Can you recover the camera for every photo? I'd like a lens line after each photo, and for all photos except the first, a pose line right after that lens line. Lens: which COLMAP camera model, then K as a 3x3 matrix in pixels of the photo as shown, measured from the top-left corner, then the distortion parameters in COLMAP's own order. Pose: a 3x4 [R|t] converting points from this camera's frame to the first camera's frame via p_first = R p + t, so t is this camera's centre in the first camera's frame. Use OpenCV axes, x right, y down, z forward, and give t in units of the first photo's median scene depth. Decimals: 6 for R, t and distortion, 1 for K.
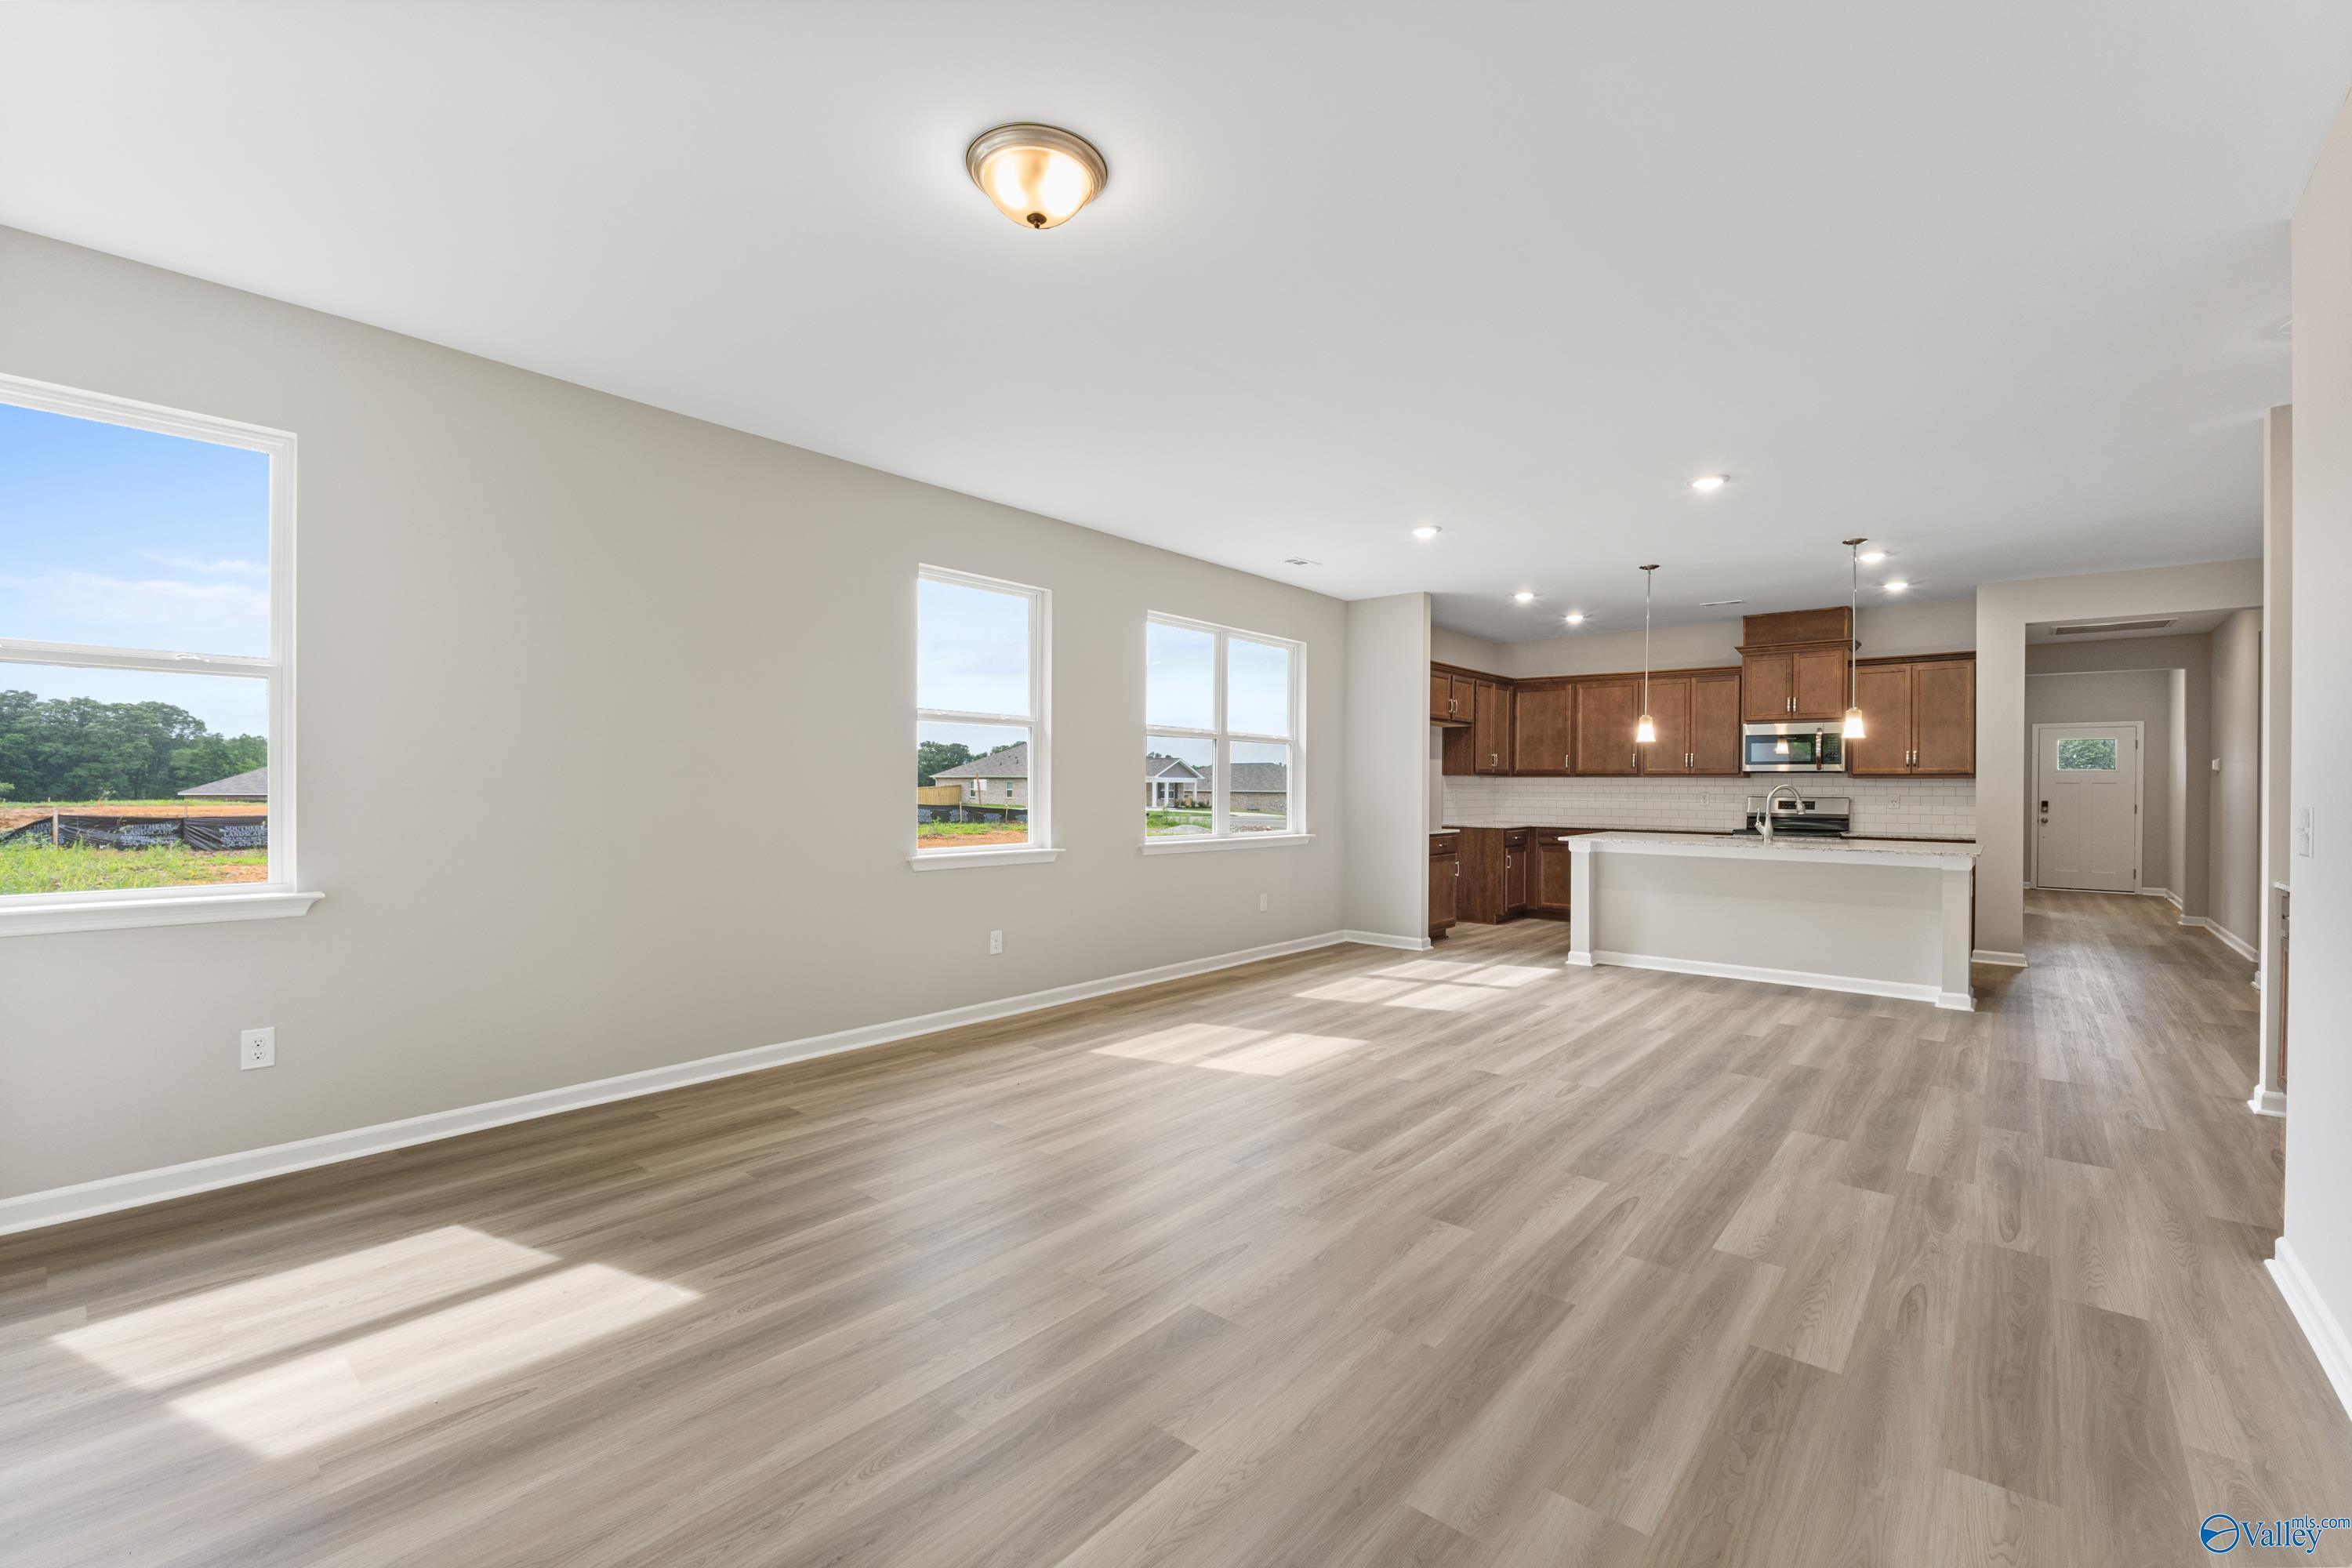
lens RADIAL K [[987.5, 0, 1191.0], [0, 987.5, 791.1], [0, 0, 1]] dist [-0.002877, 0.000361]
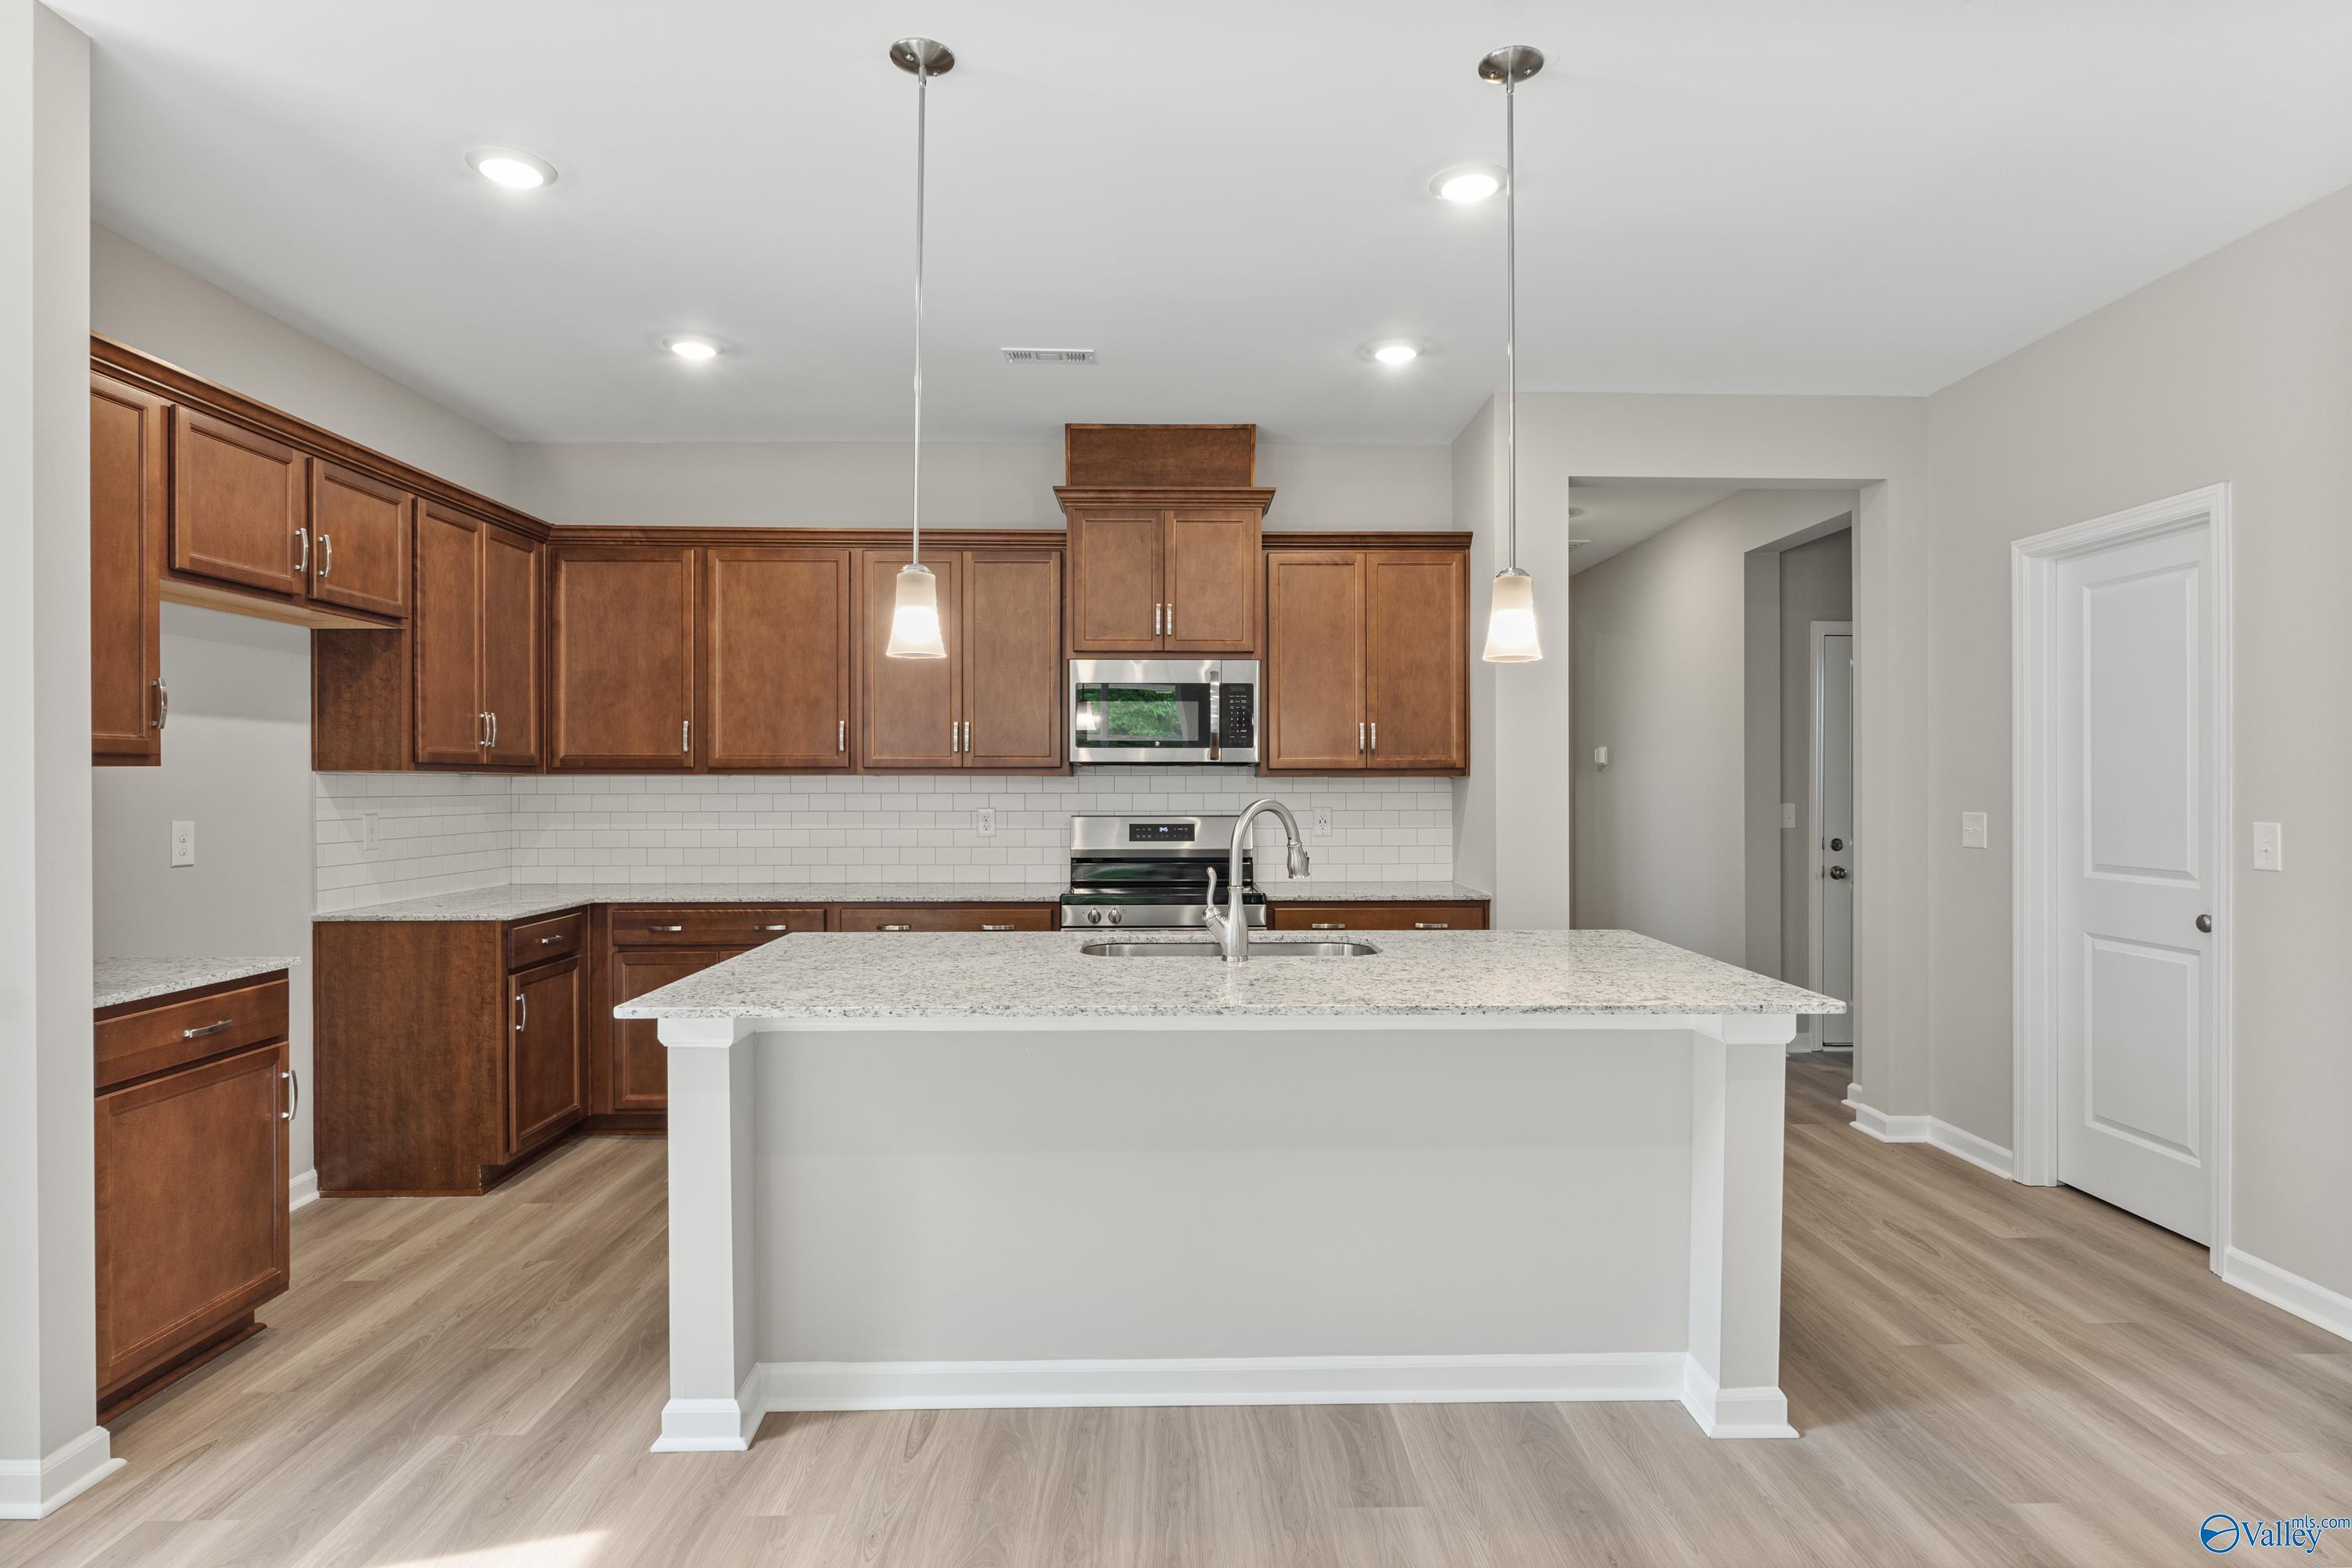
lens RADIAL K [[1215.6, 0, 1178.4], [0, 1215.6, 788.6], [0, 0, 1]] dist [-0.001357, 0.000137]
pose [[0.751897, -0.010479, 0.659197, 0.246870], [0.009274, 0.999943, 0.005318, -0.011148], [-0.659216, 0.002115, 0.751951, 0.594705]]
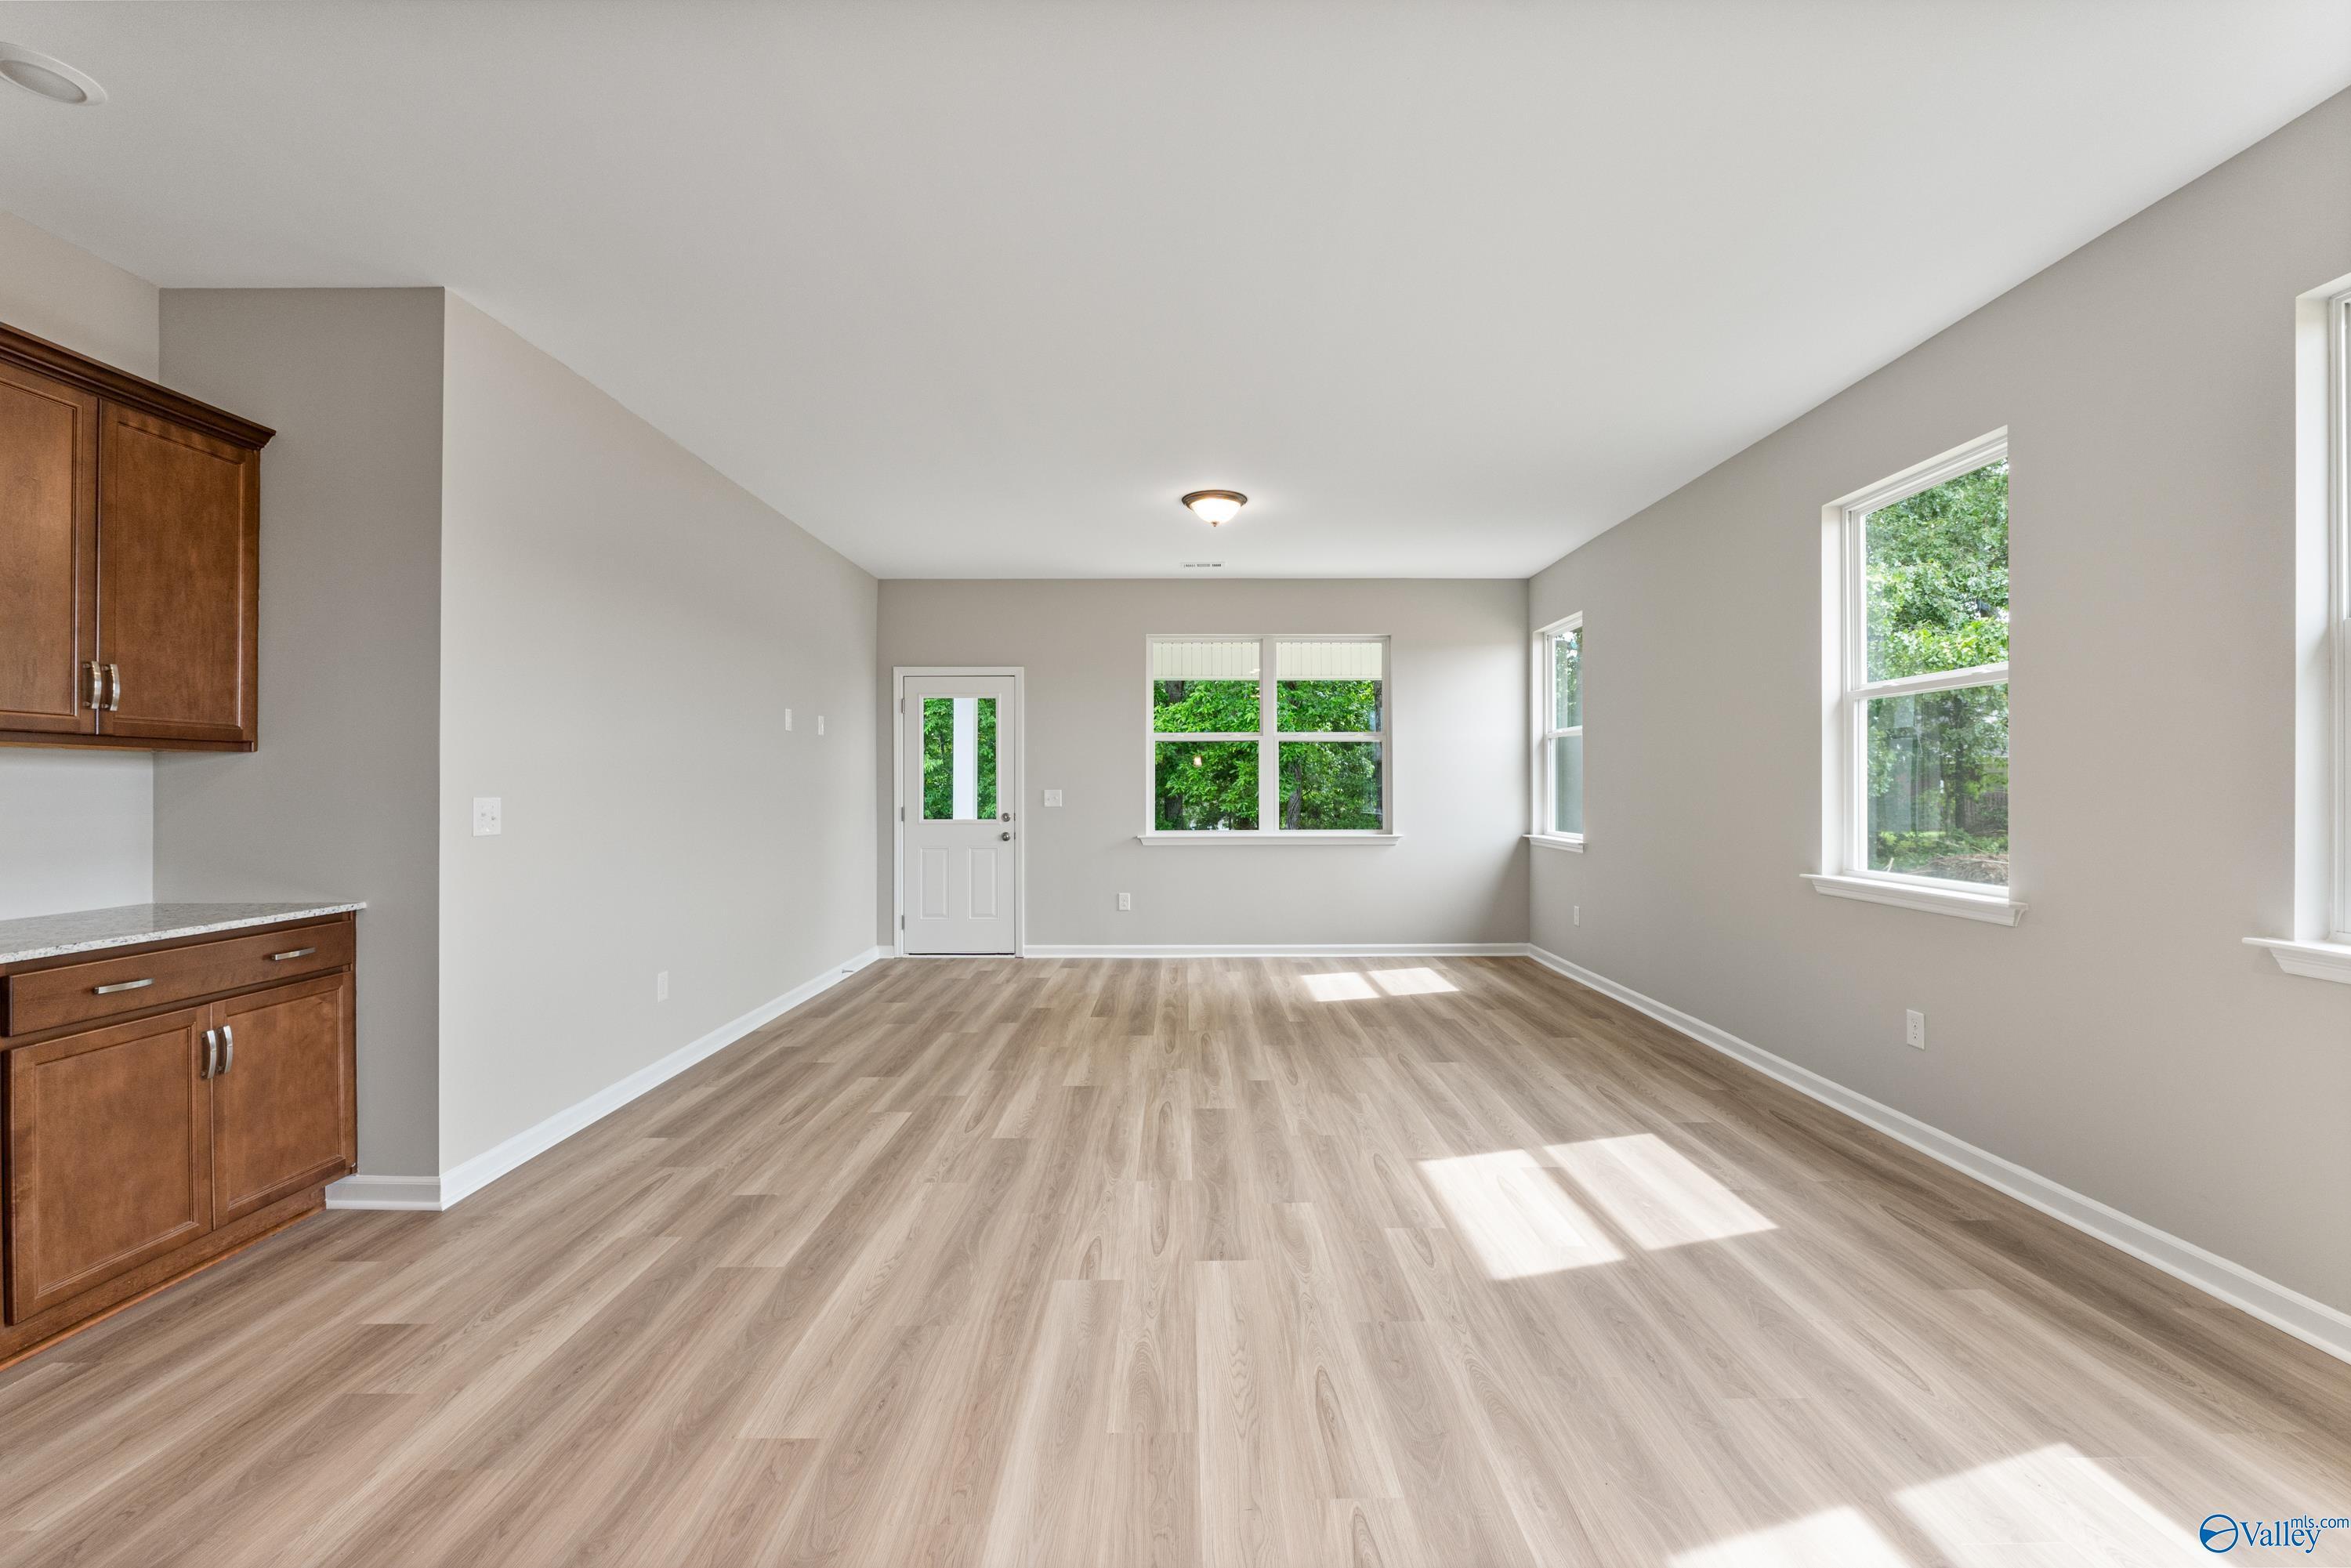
lens RADIAL K [[987.0, 0, 1180.0], [0, 987.0, 782.6], [0, 0, 1]] dist [-0.002877, 0.000361]
pose [[-0.766807, -0.006398, -0.641846, 0.631151], [-0.005970, 0.999978, -0.002835, -0.001665], [0.641850, 0.001658, -0.766828, 1.284030]]
